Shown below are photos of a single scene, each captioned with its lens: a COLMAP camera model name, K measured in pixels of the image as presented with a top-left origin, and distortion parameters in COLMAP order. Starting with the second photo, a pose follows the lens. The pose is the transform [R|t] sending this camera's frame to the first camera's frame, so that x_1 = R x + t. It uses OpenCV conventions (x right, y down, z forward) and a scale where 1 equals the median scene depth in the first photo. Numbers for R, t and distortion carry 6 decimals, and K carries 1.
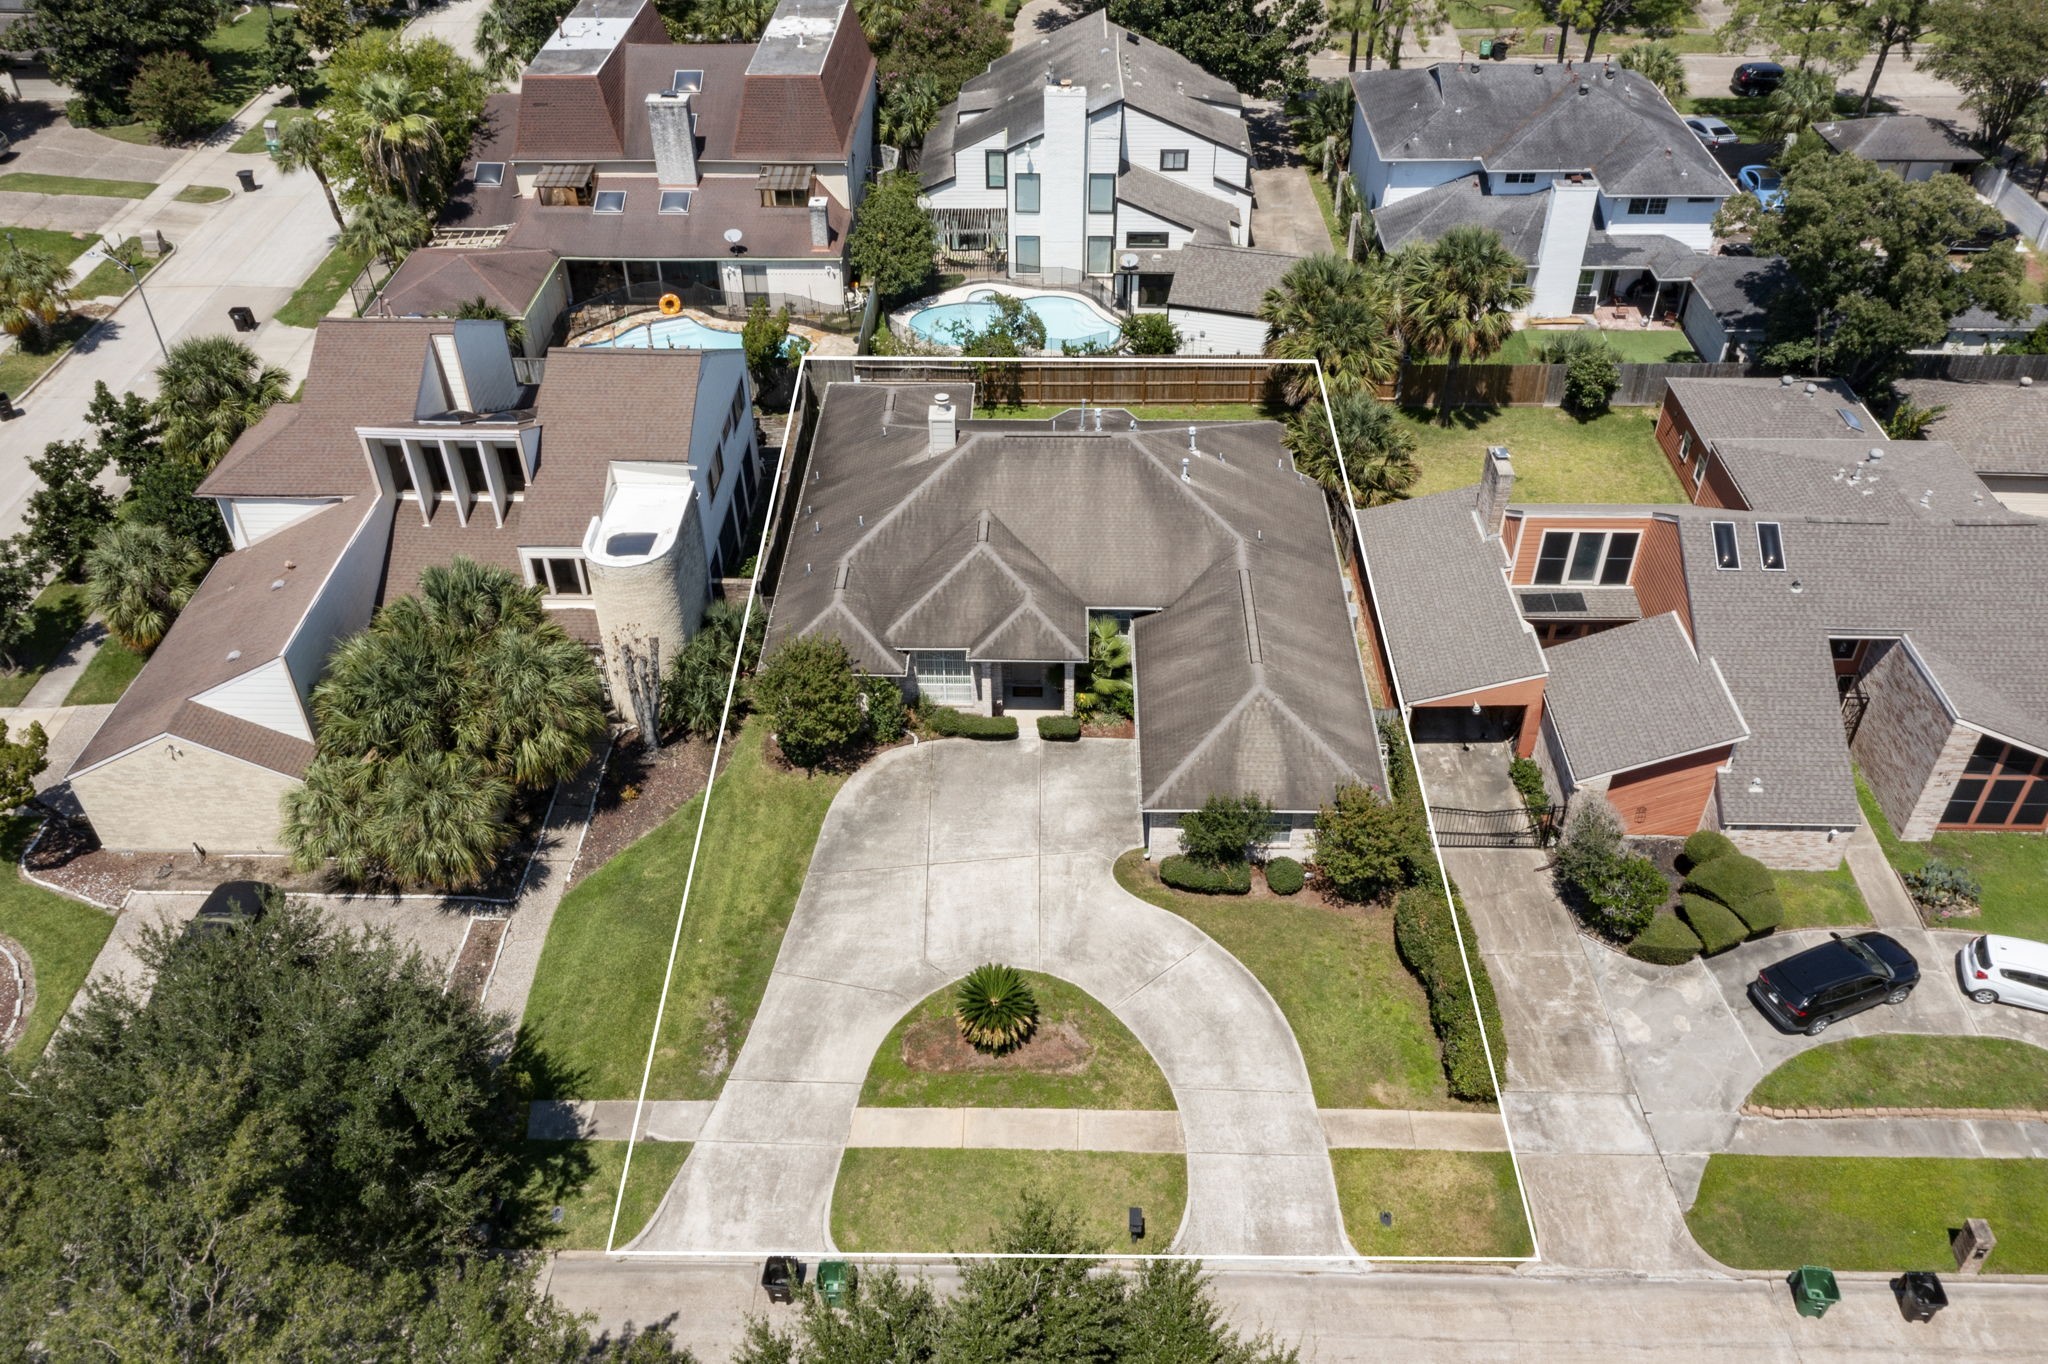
lens RADIAL K [[1560.1, 0, 1024.0], [0, 1560.1, 682.0], [0, 0, 1]] dist [0.001176, -0.000020]
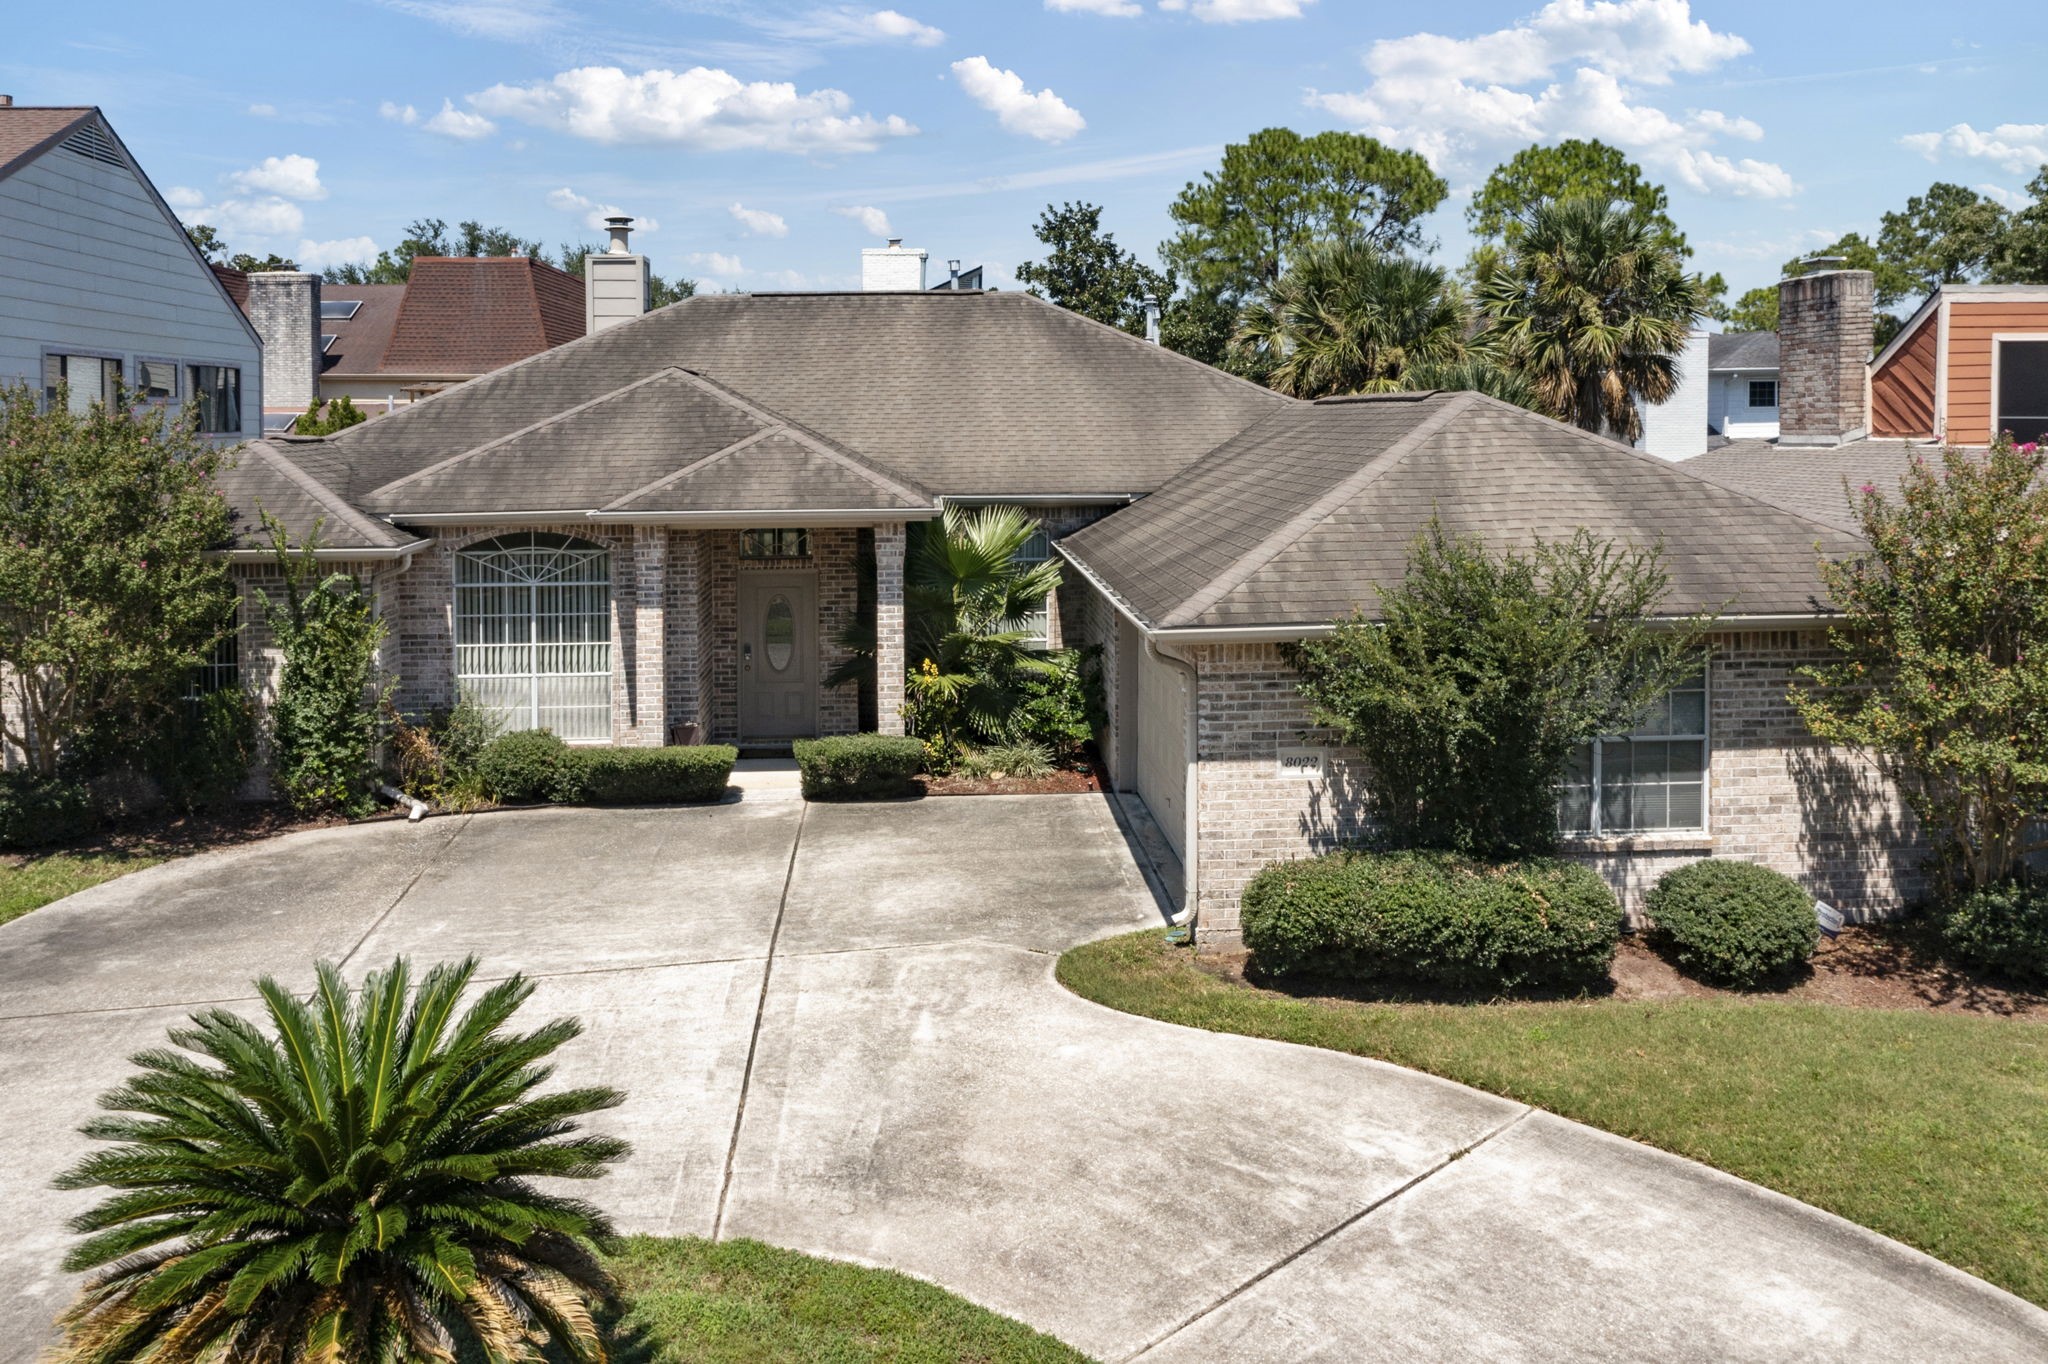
lens RADIAL K [[1560.1, 0, 1024.0], [0, 1560.1, 682.0], [0, 0, 1]] dist [0.001176, -0.000020]
pose [[0.995650, 0.005808, 0.092986, 0.026297], [0.051415, 0.798059, -0.600382, 0.221618], [-0.077695, 0.602551, 0.794289, 0.726912]]
